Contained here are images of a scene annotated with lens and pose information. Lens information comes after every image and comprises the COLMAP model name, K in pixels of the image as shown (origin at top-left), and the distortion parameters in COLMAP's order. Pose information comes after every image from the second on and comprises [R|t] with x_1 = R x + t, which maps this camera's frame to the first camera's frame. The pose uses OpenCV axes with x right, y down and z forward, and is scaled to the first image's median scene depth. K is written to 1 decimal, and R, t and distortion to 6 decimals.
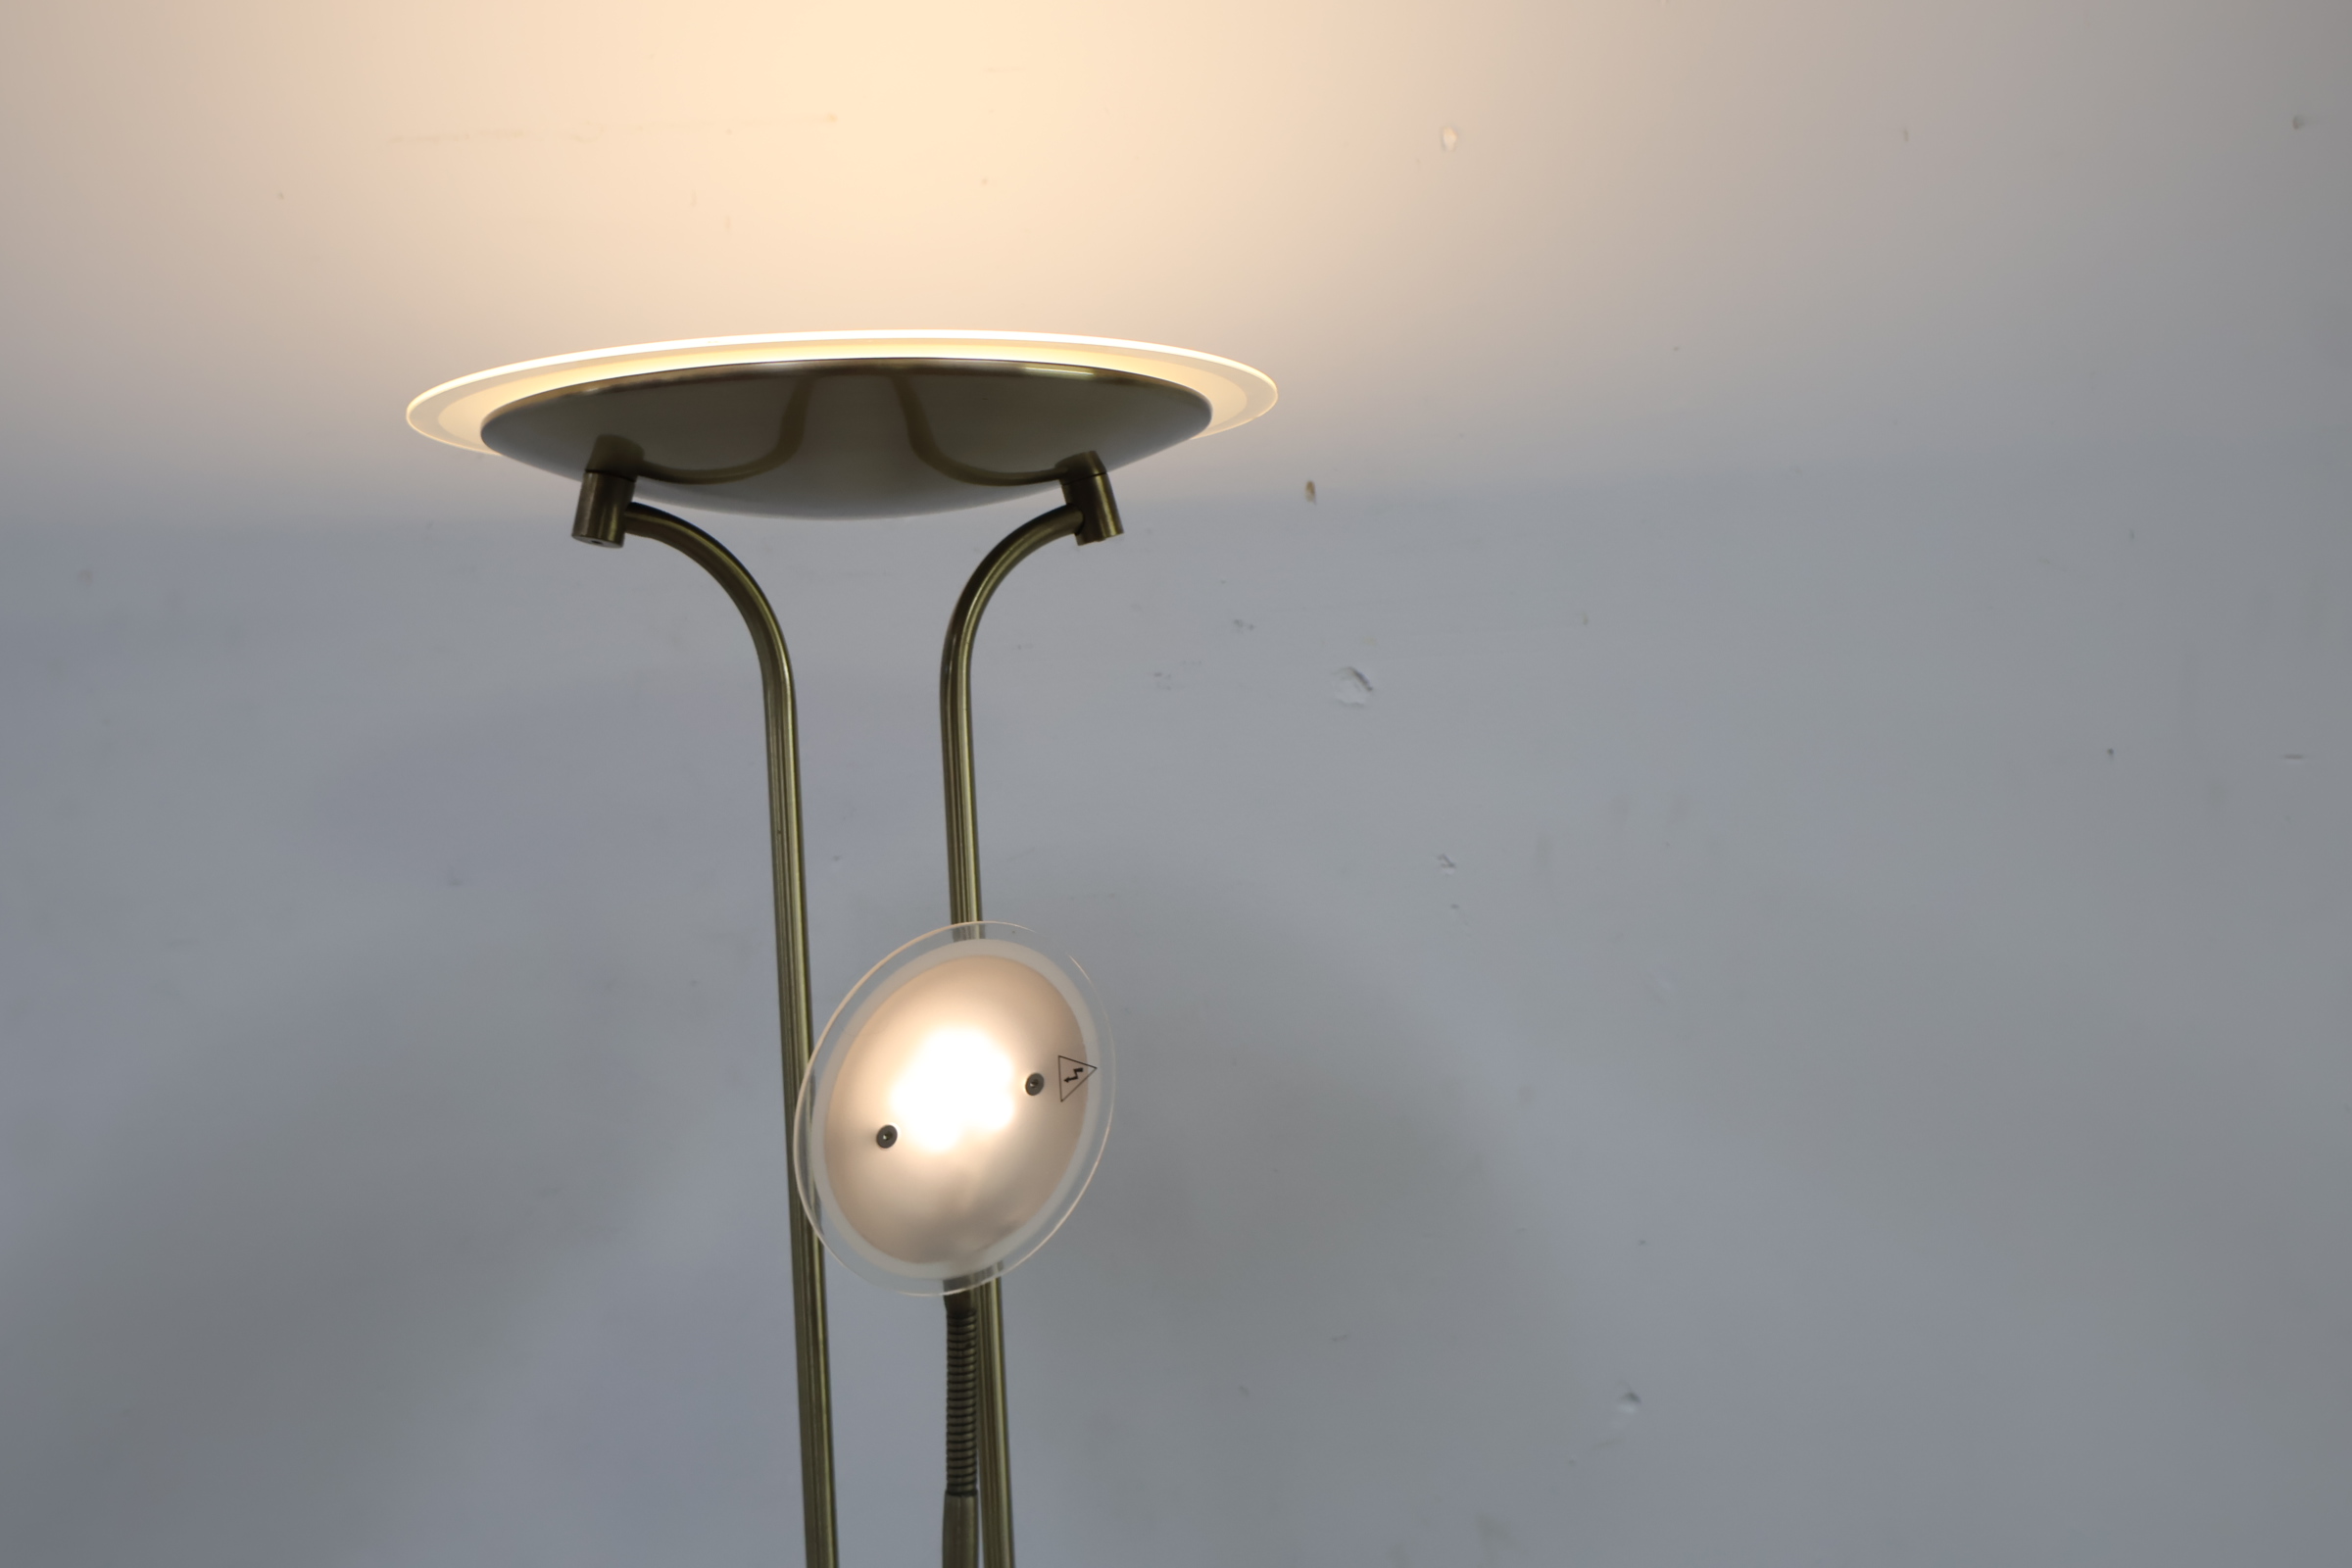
lens RADIAL K [[2703.6, 0, 1174.7], [0, 2703.6, 794.3], [0, 0, 1]] dist [-0.004632, 0.000000]
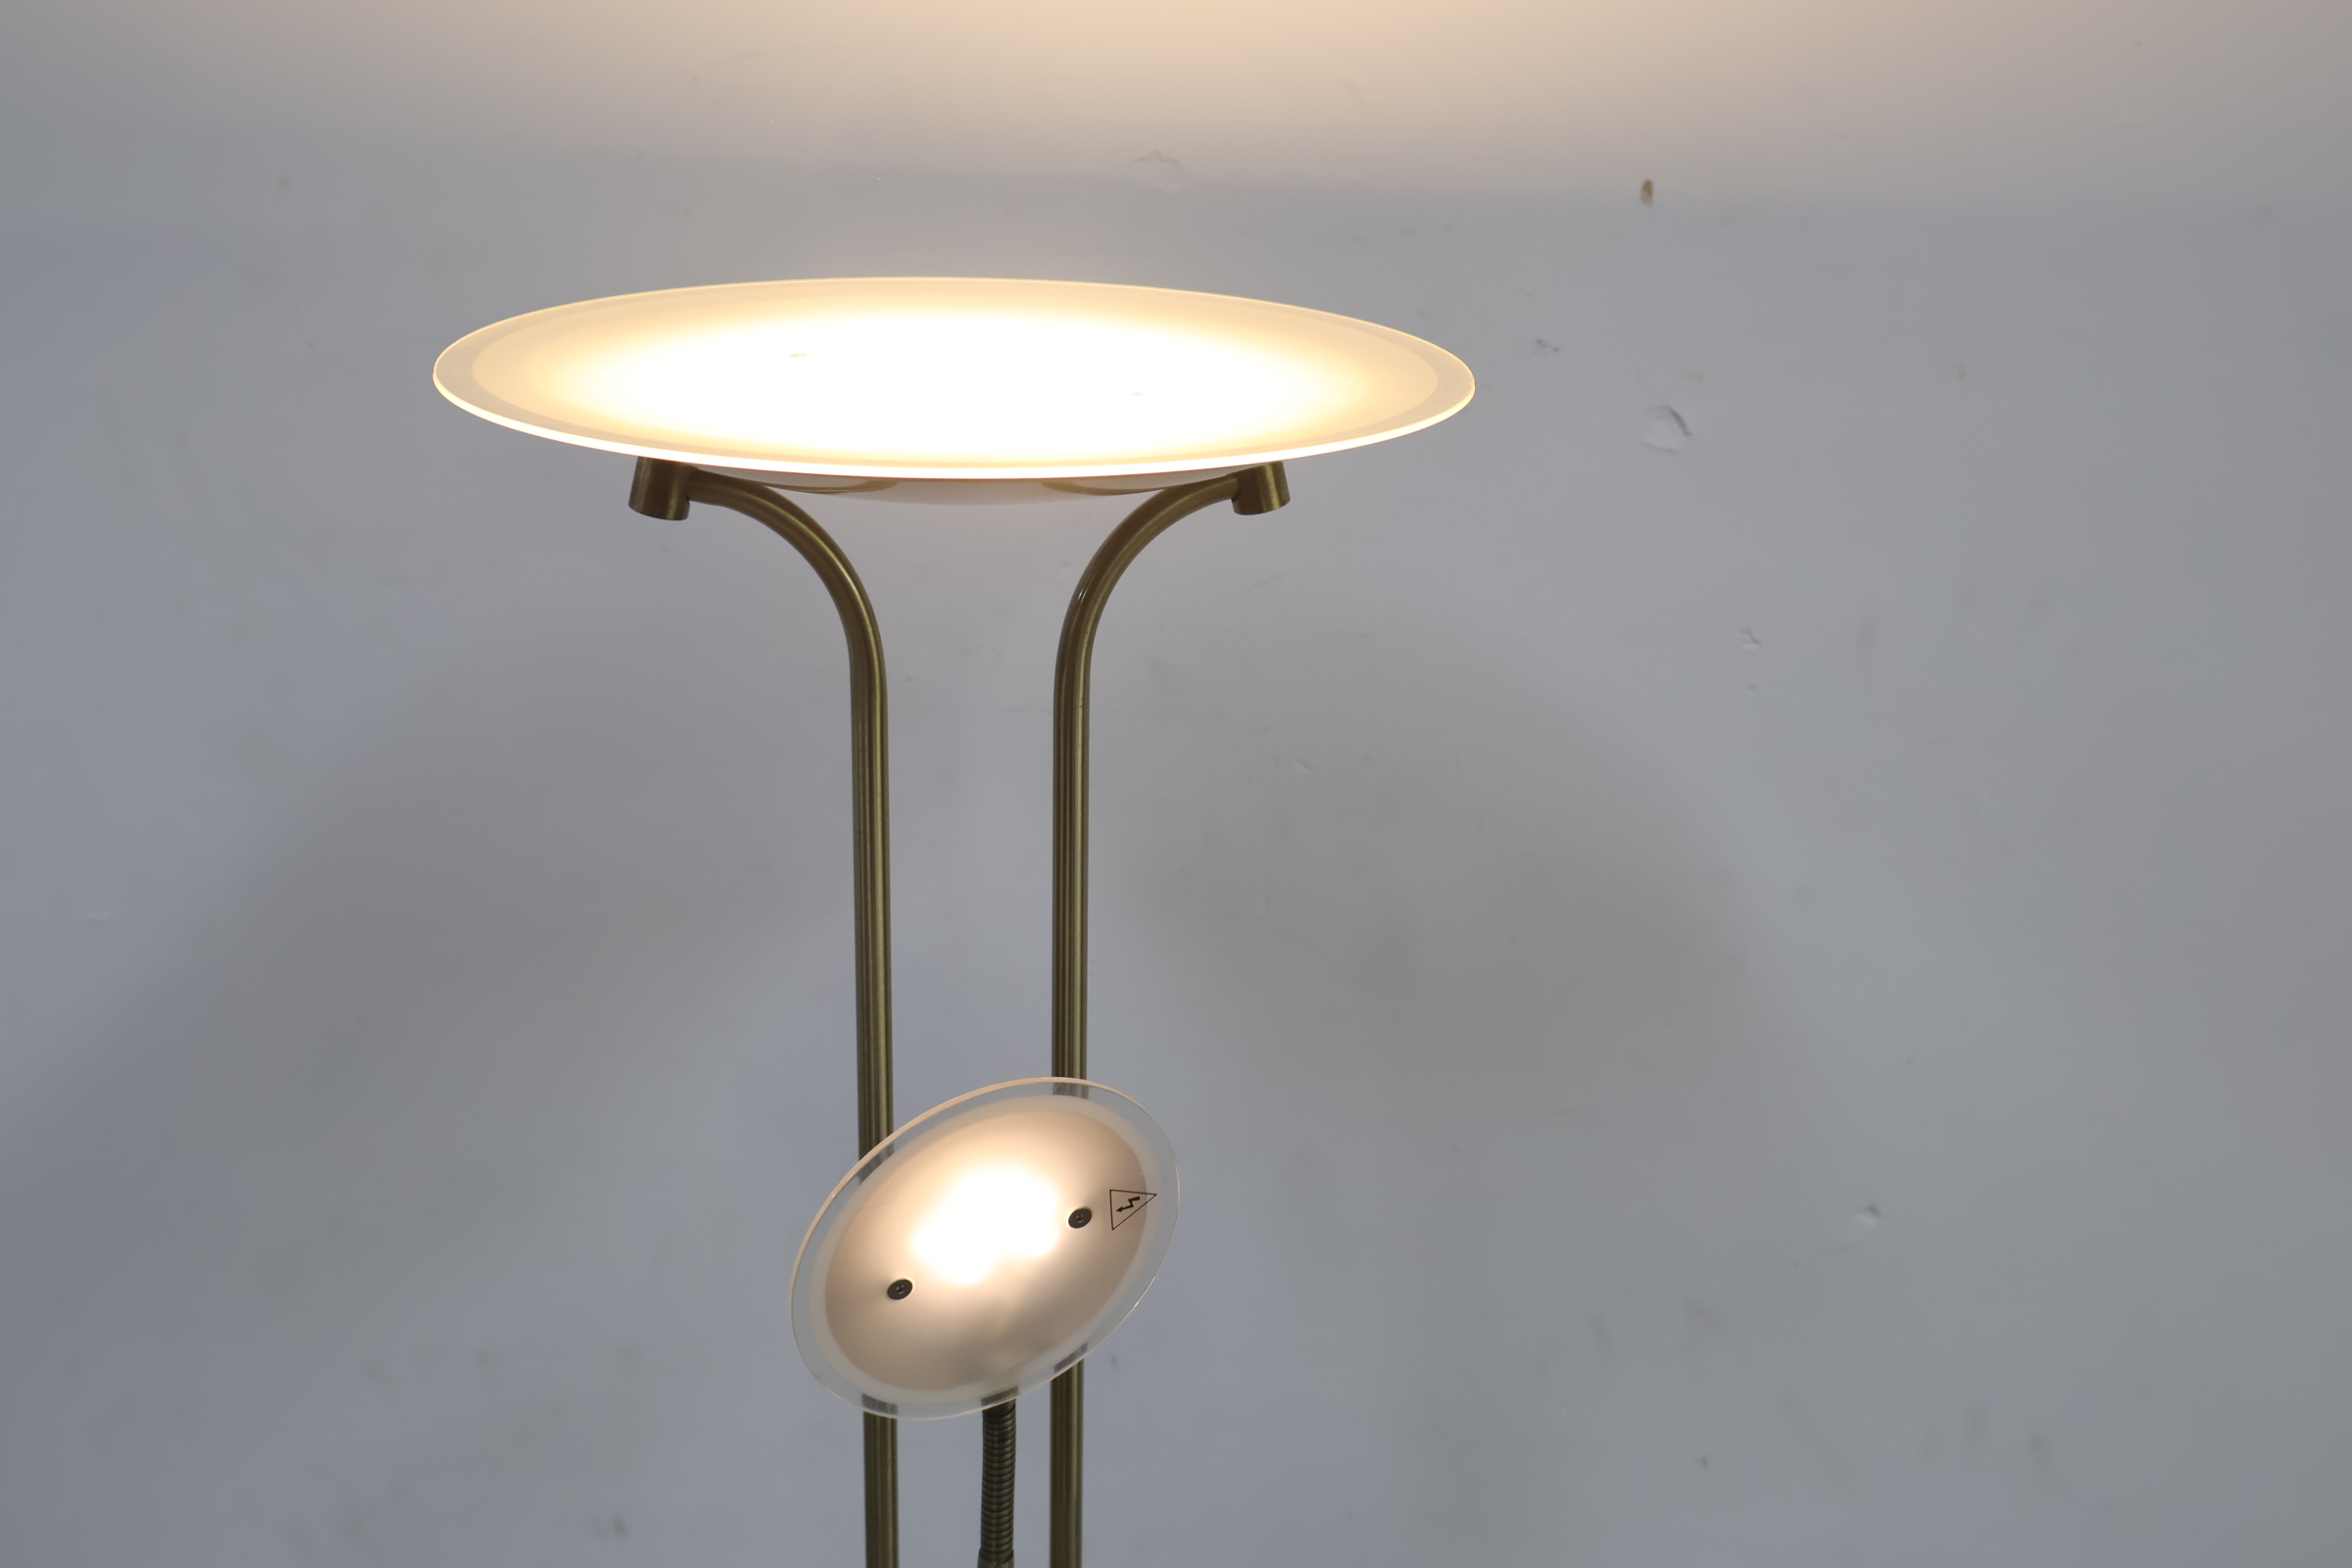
lens RADIAL K [[2703.6, 0, 1172.3], [0, 2703.6, 778.1], [0, 0, 1]] dist [-0.004632, 0.000000]
pose [[0.976808, 0.130864, -0.169471, 0.098670], [-0.065104, 0.935542, 0.347163, -0.305358], [0.203978, -0.328079, 0.922365, 0.195043]]
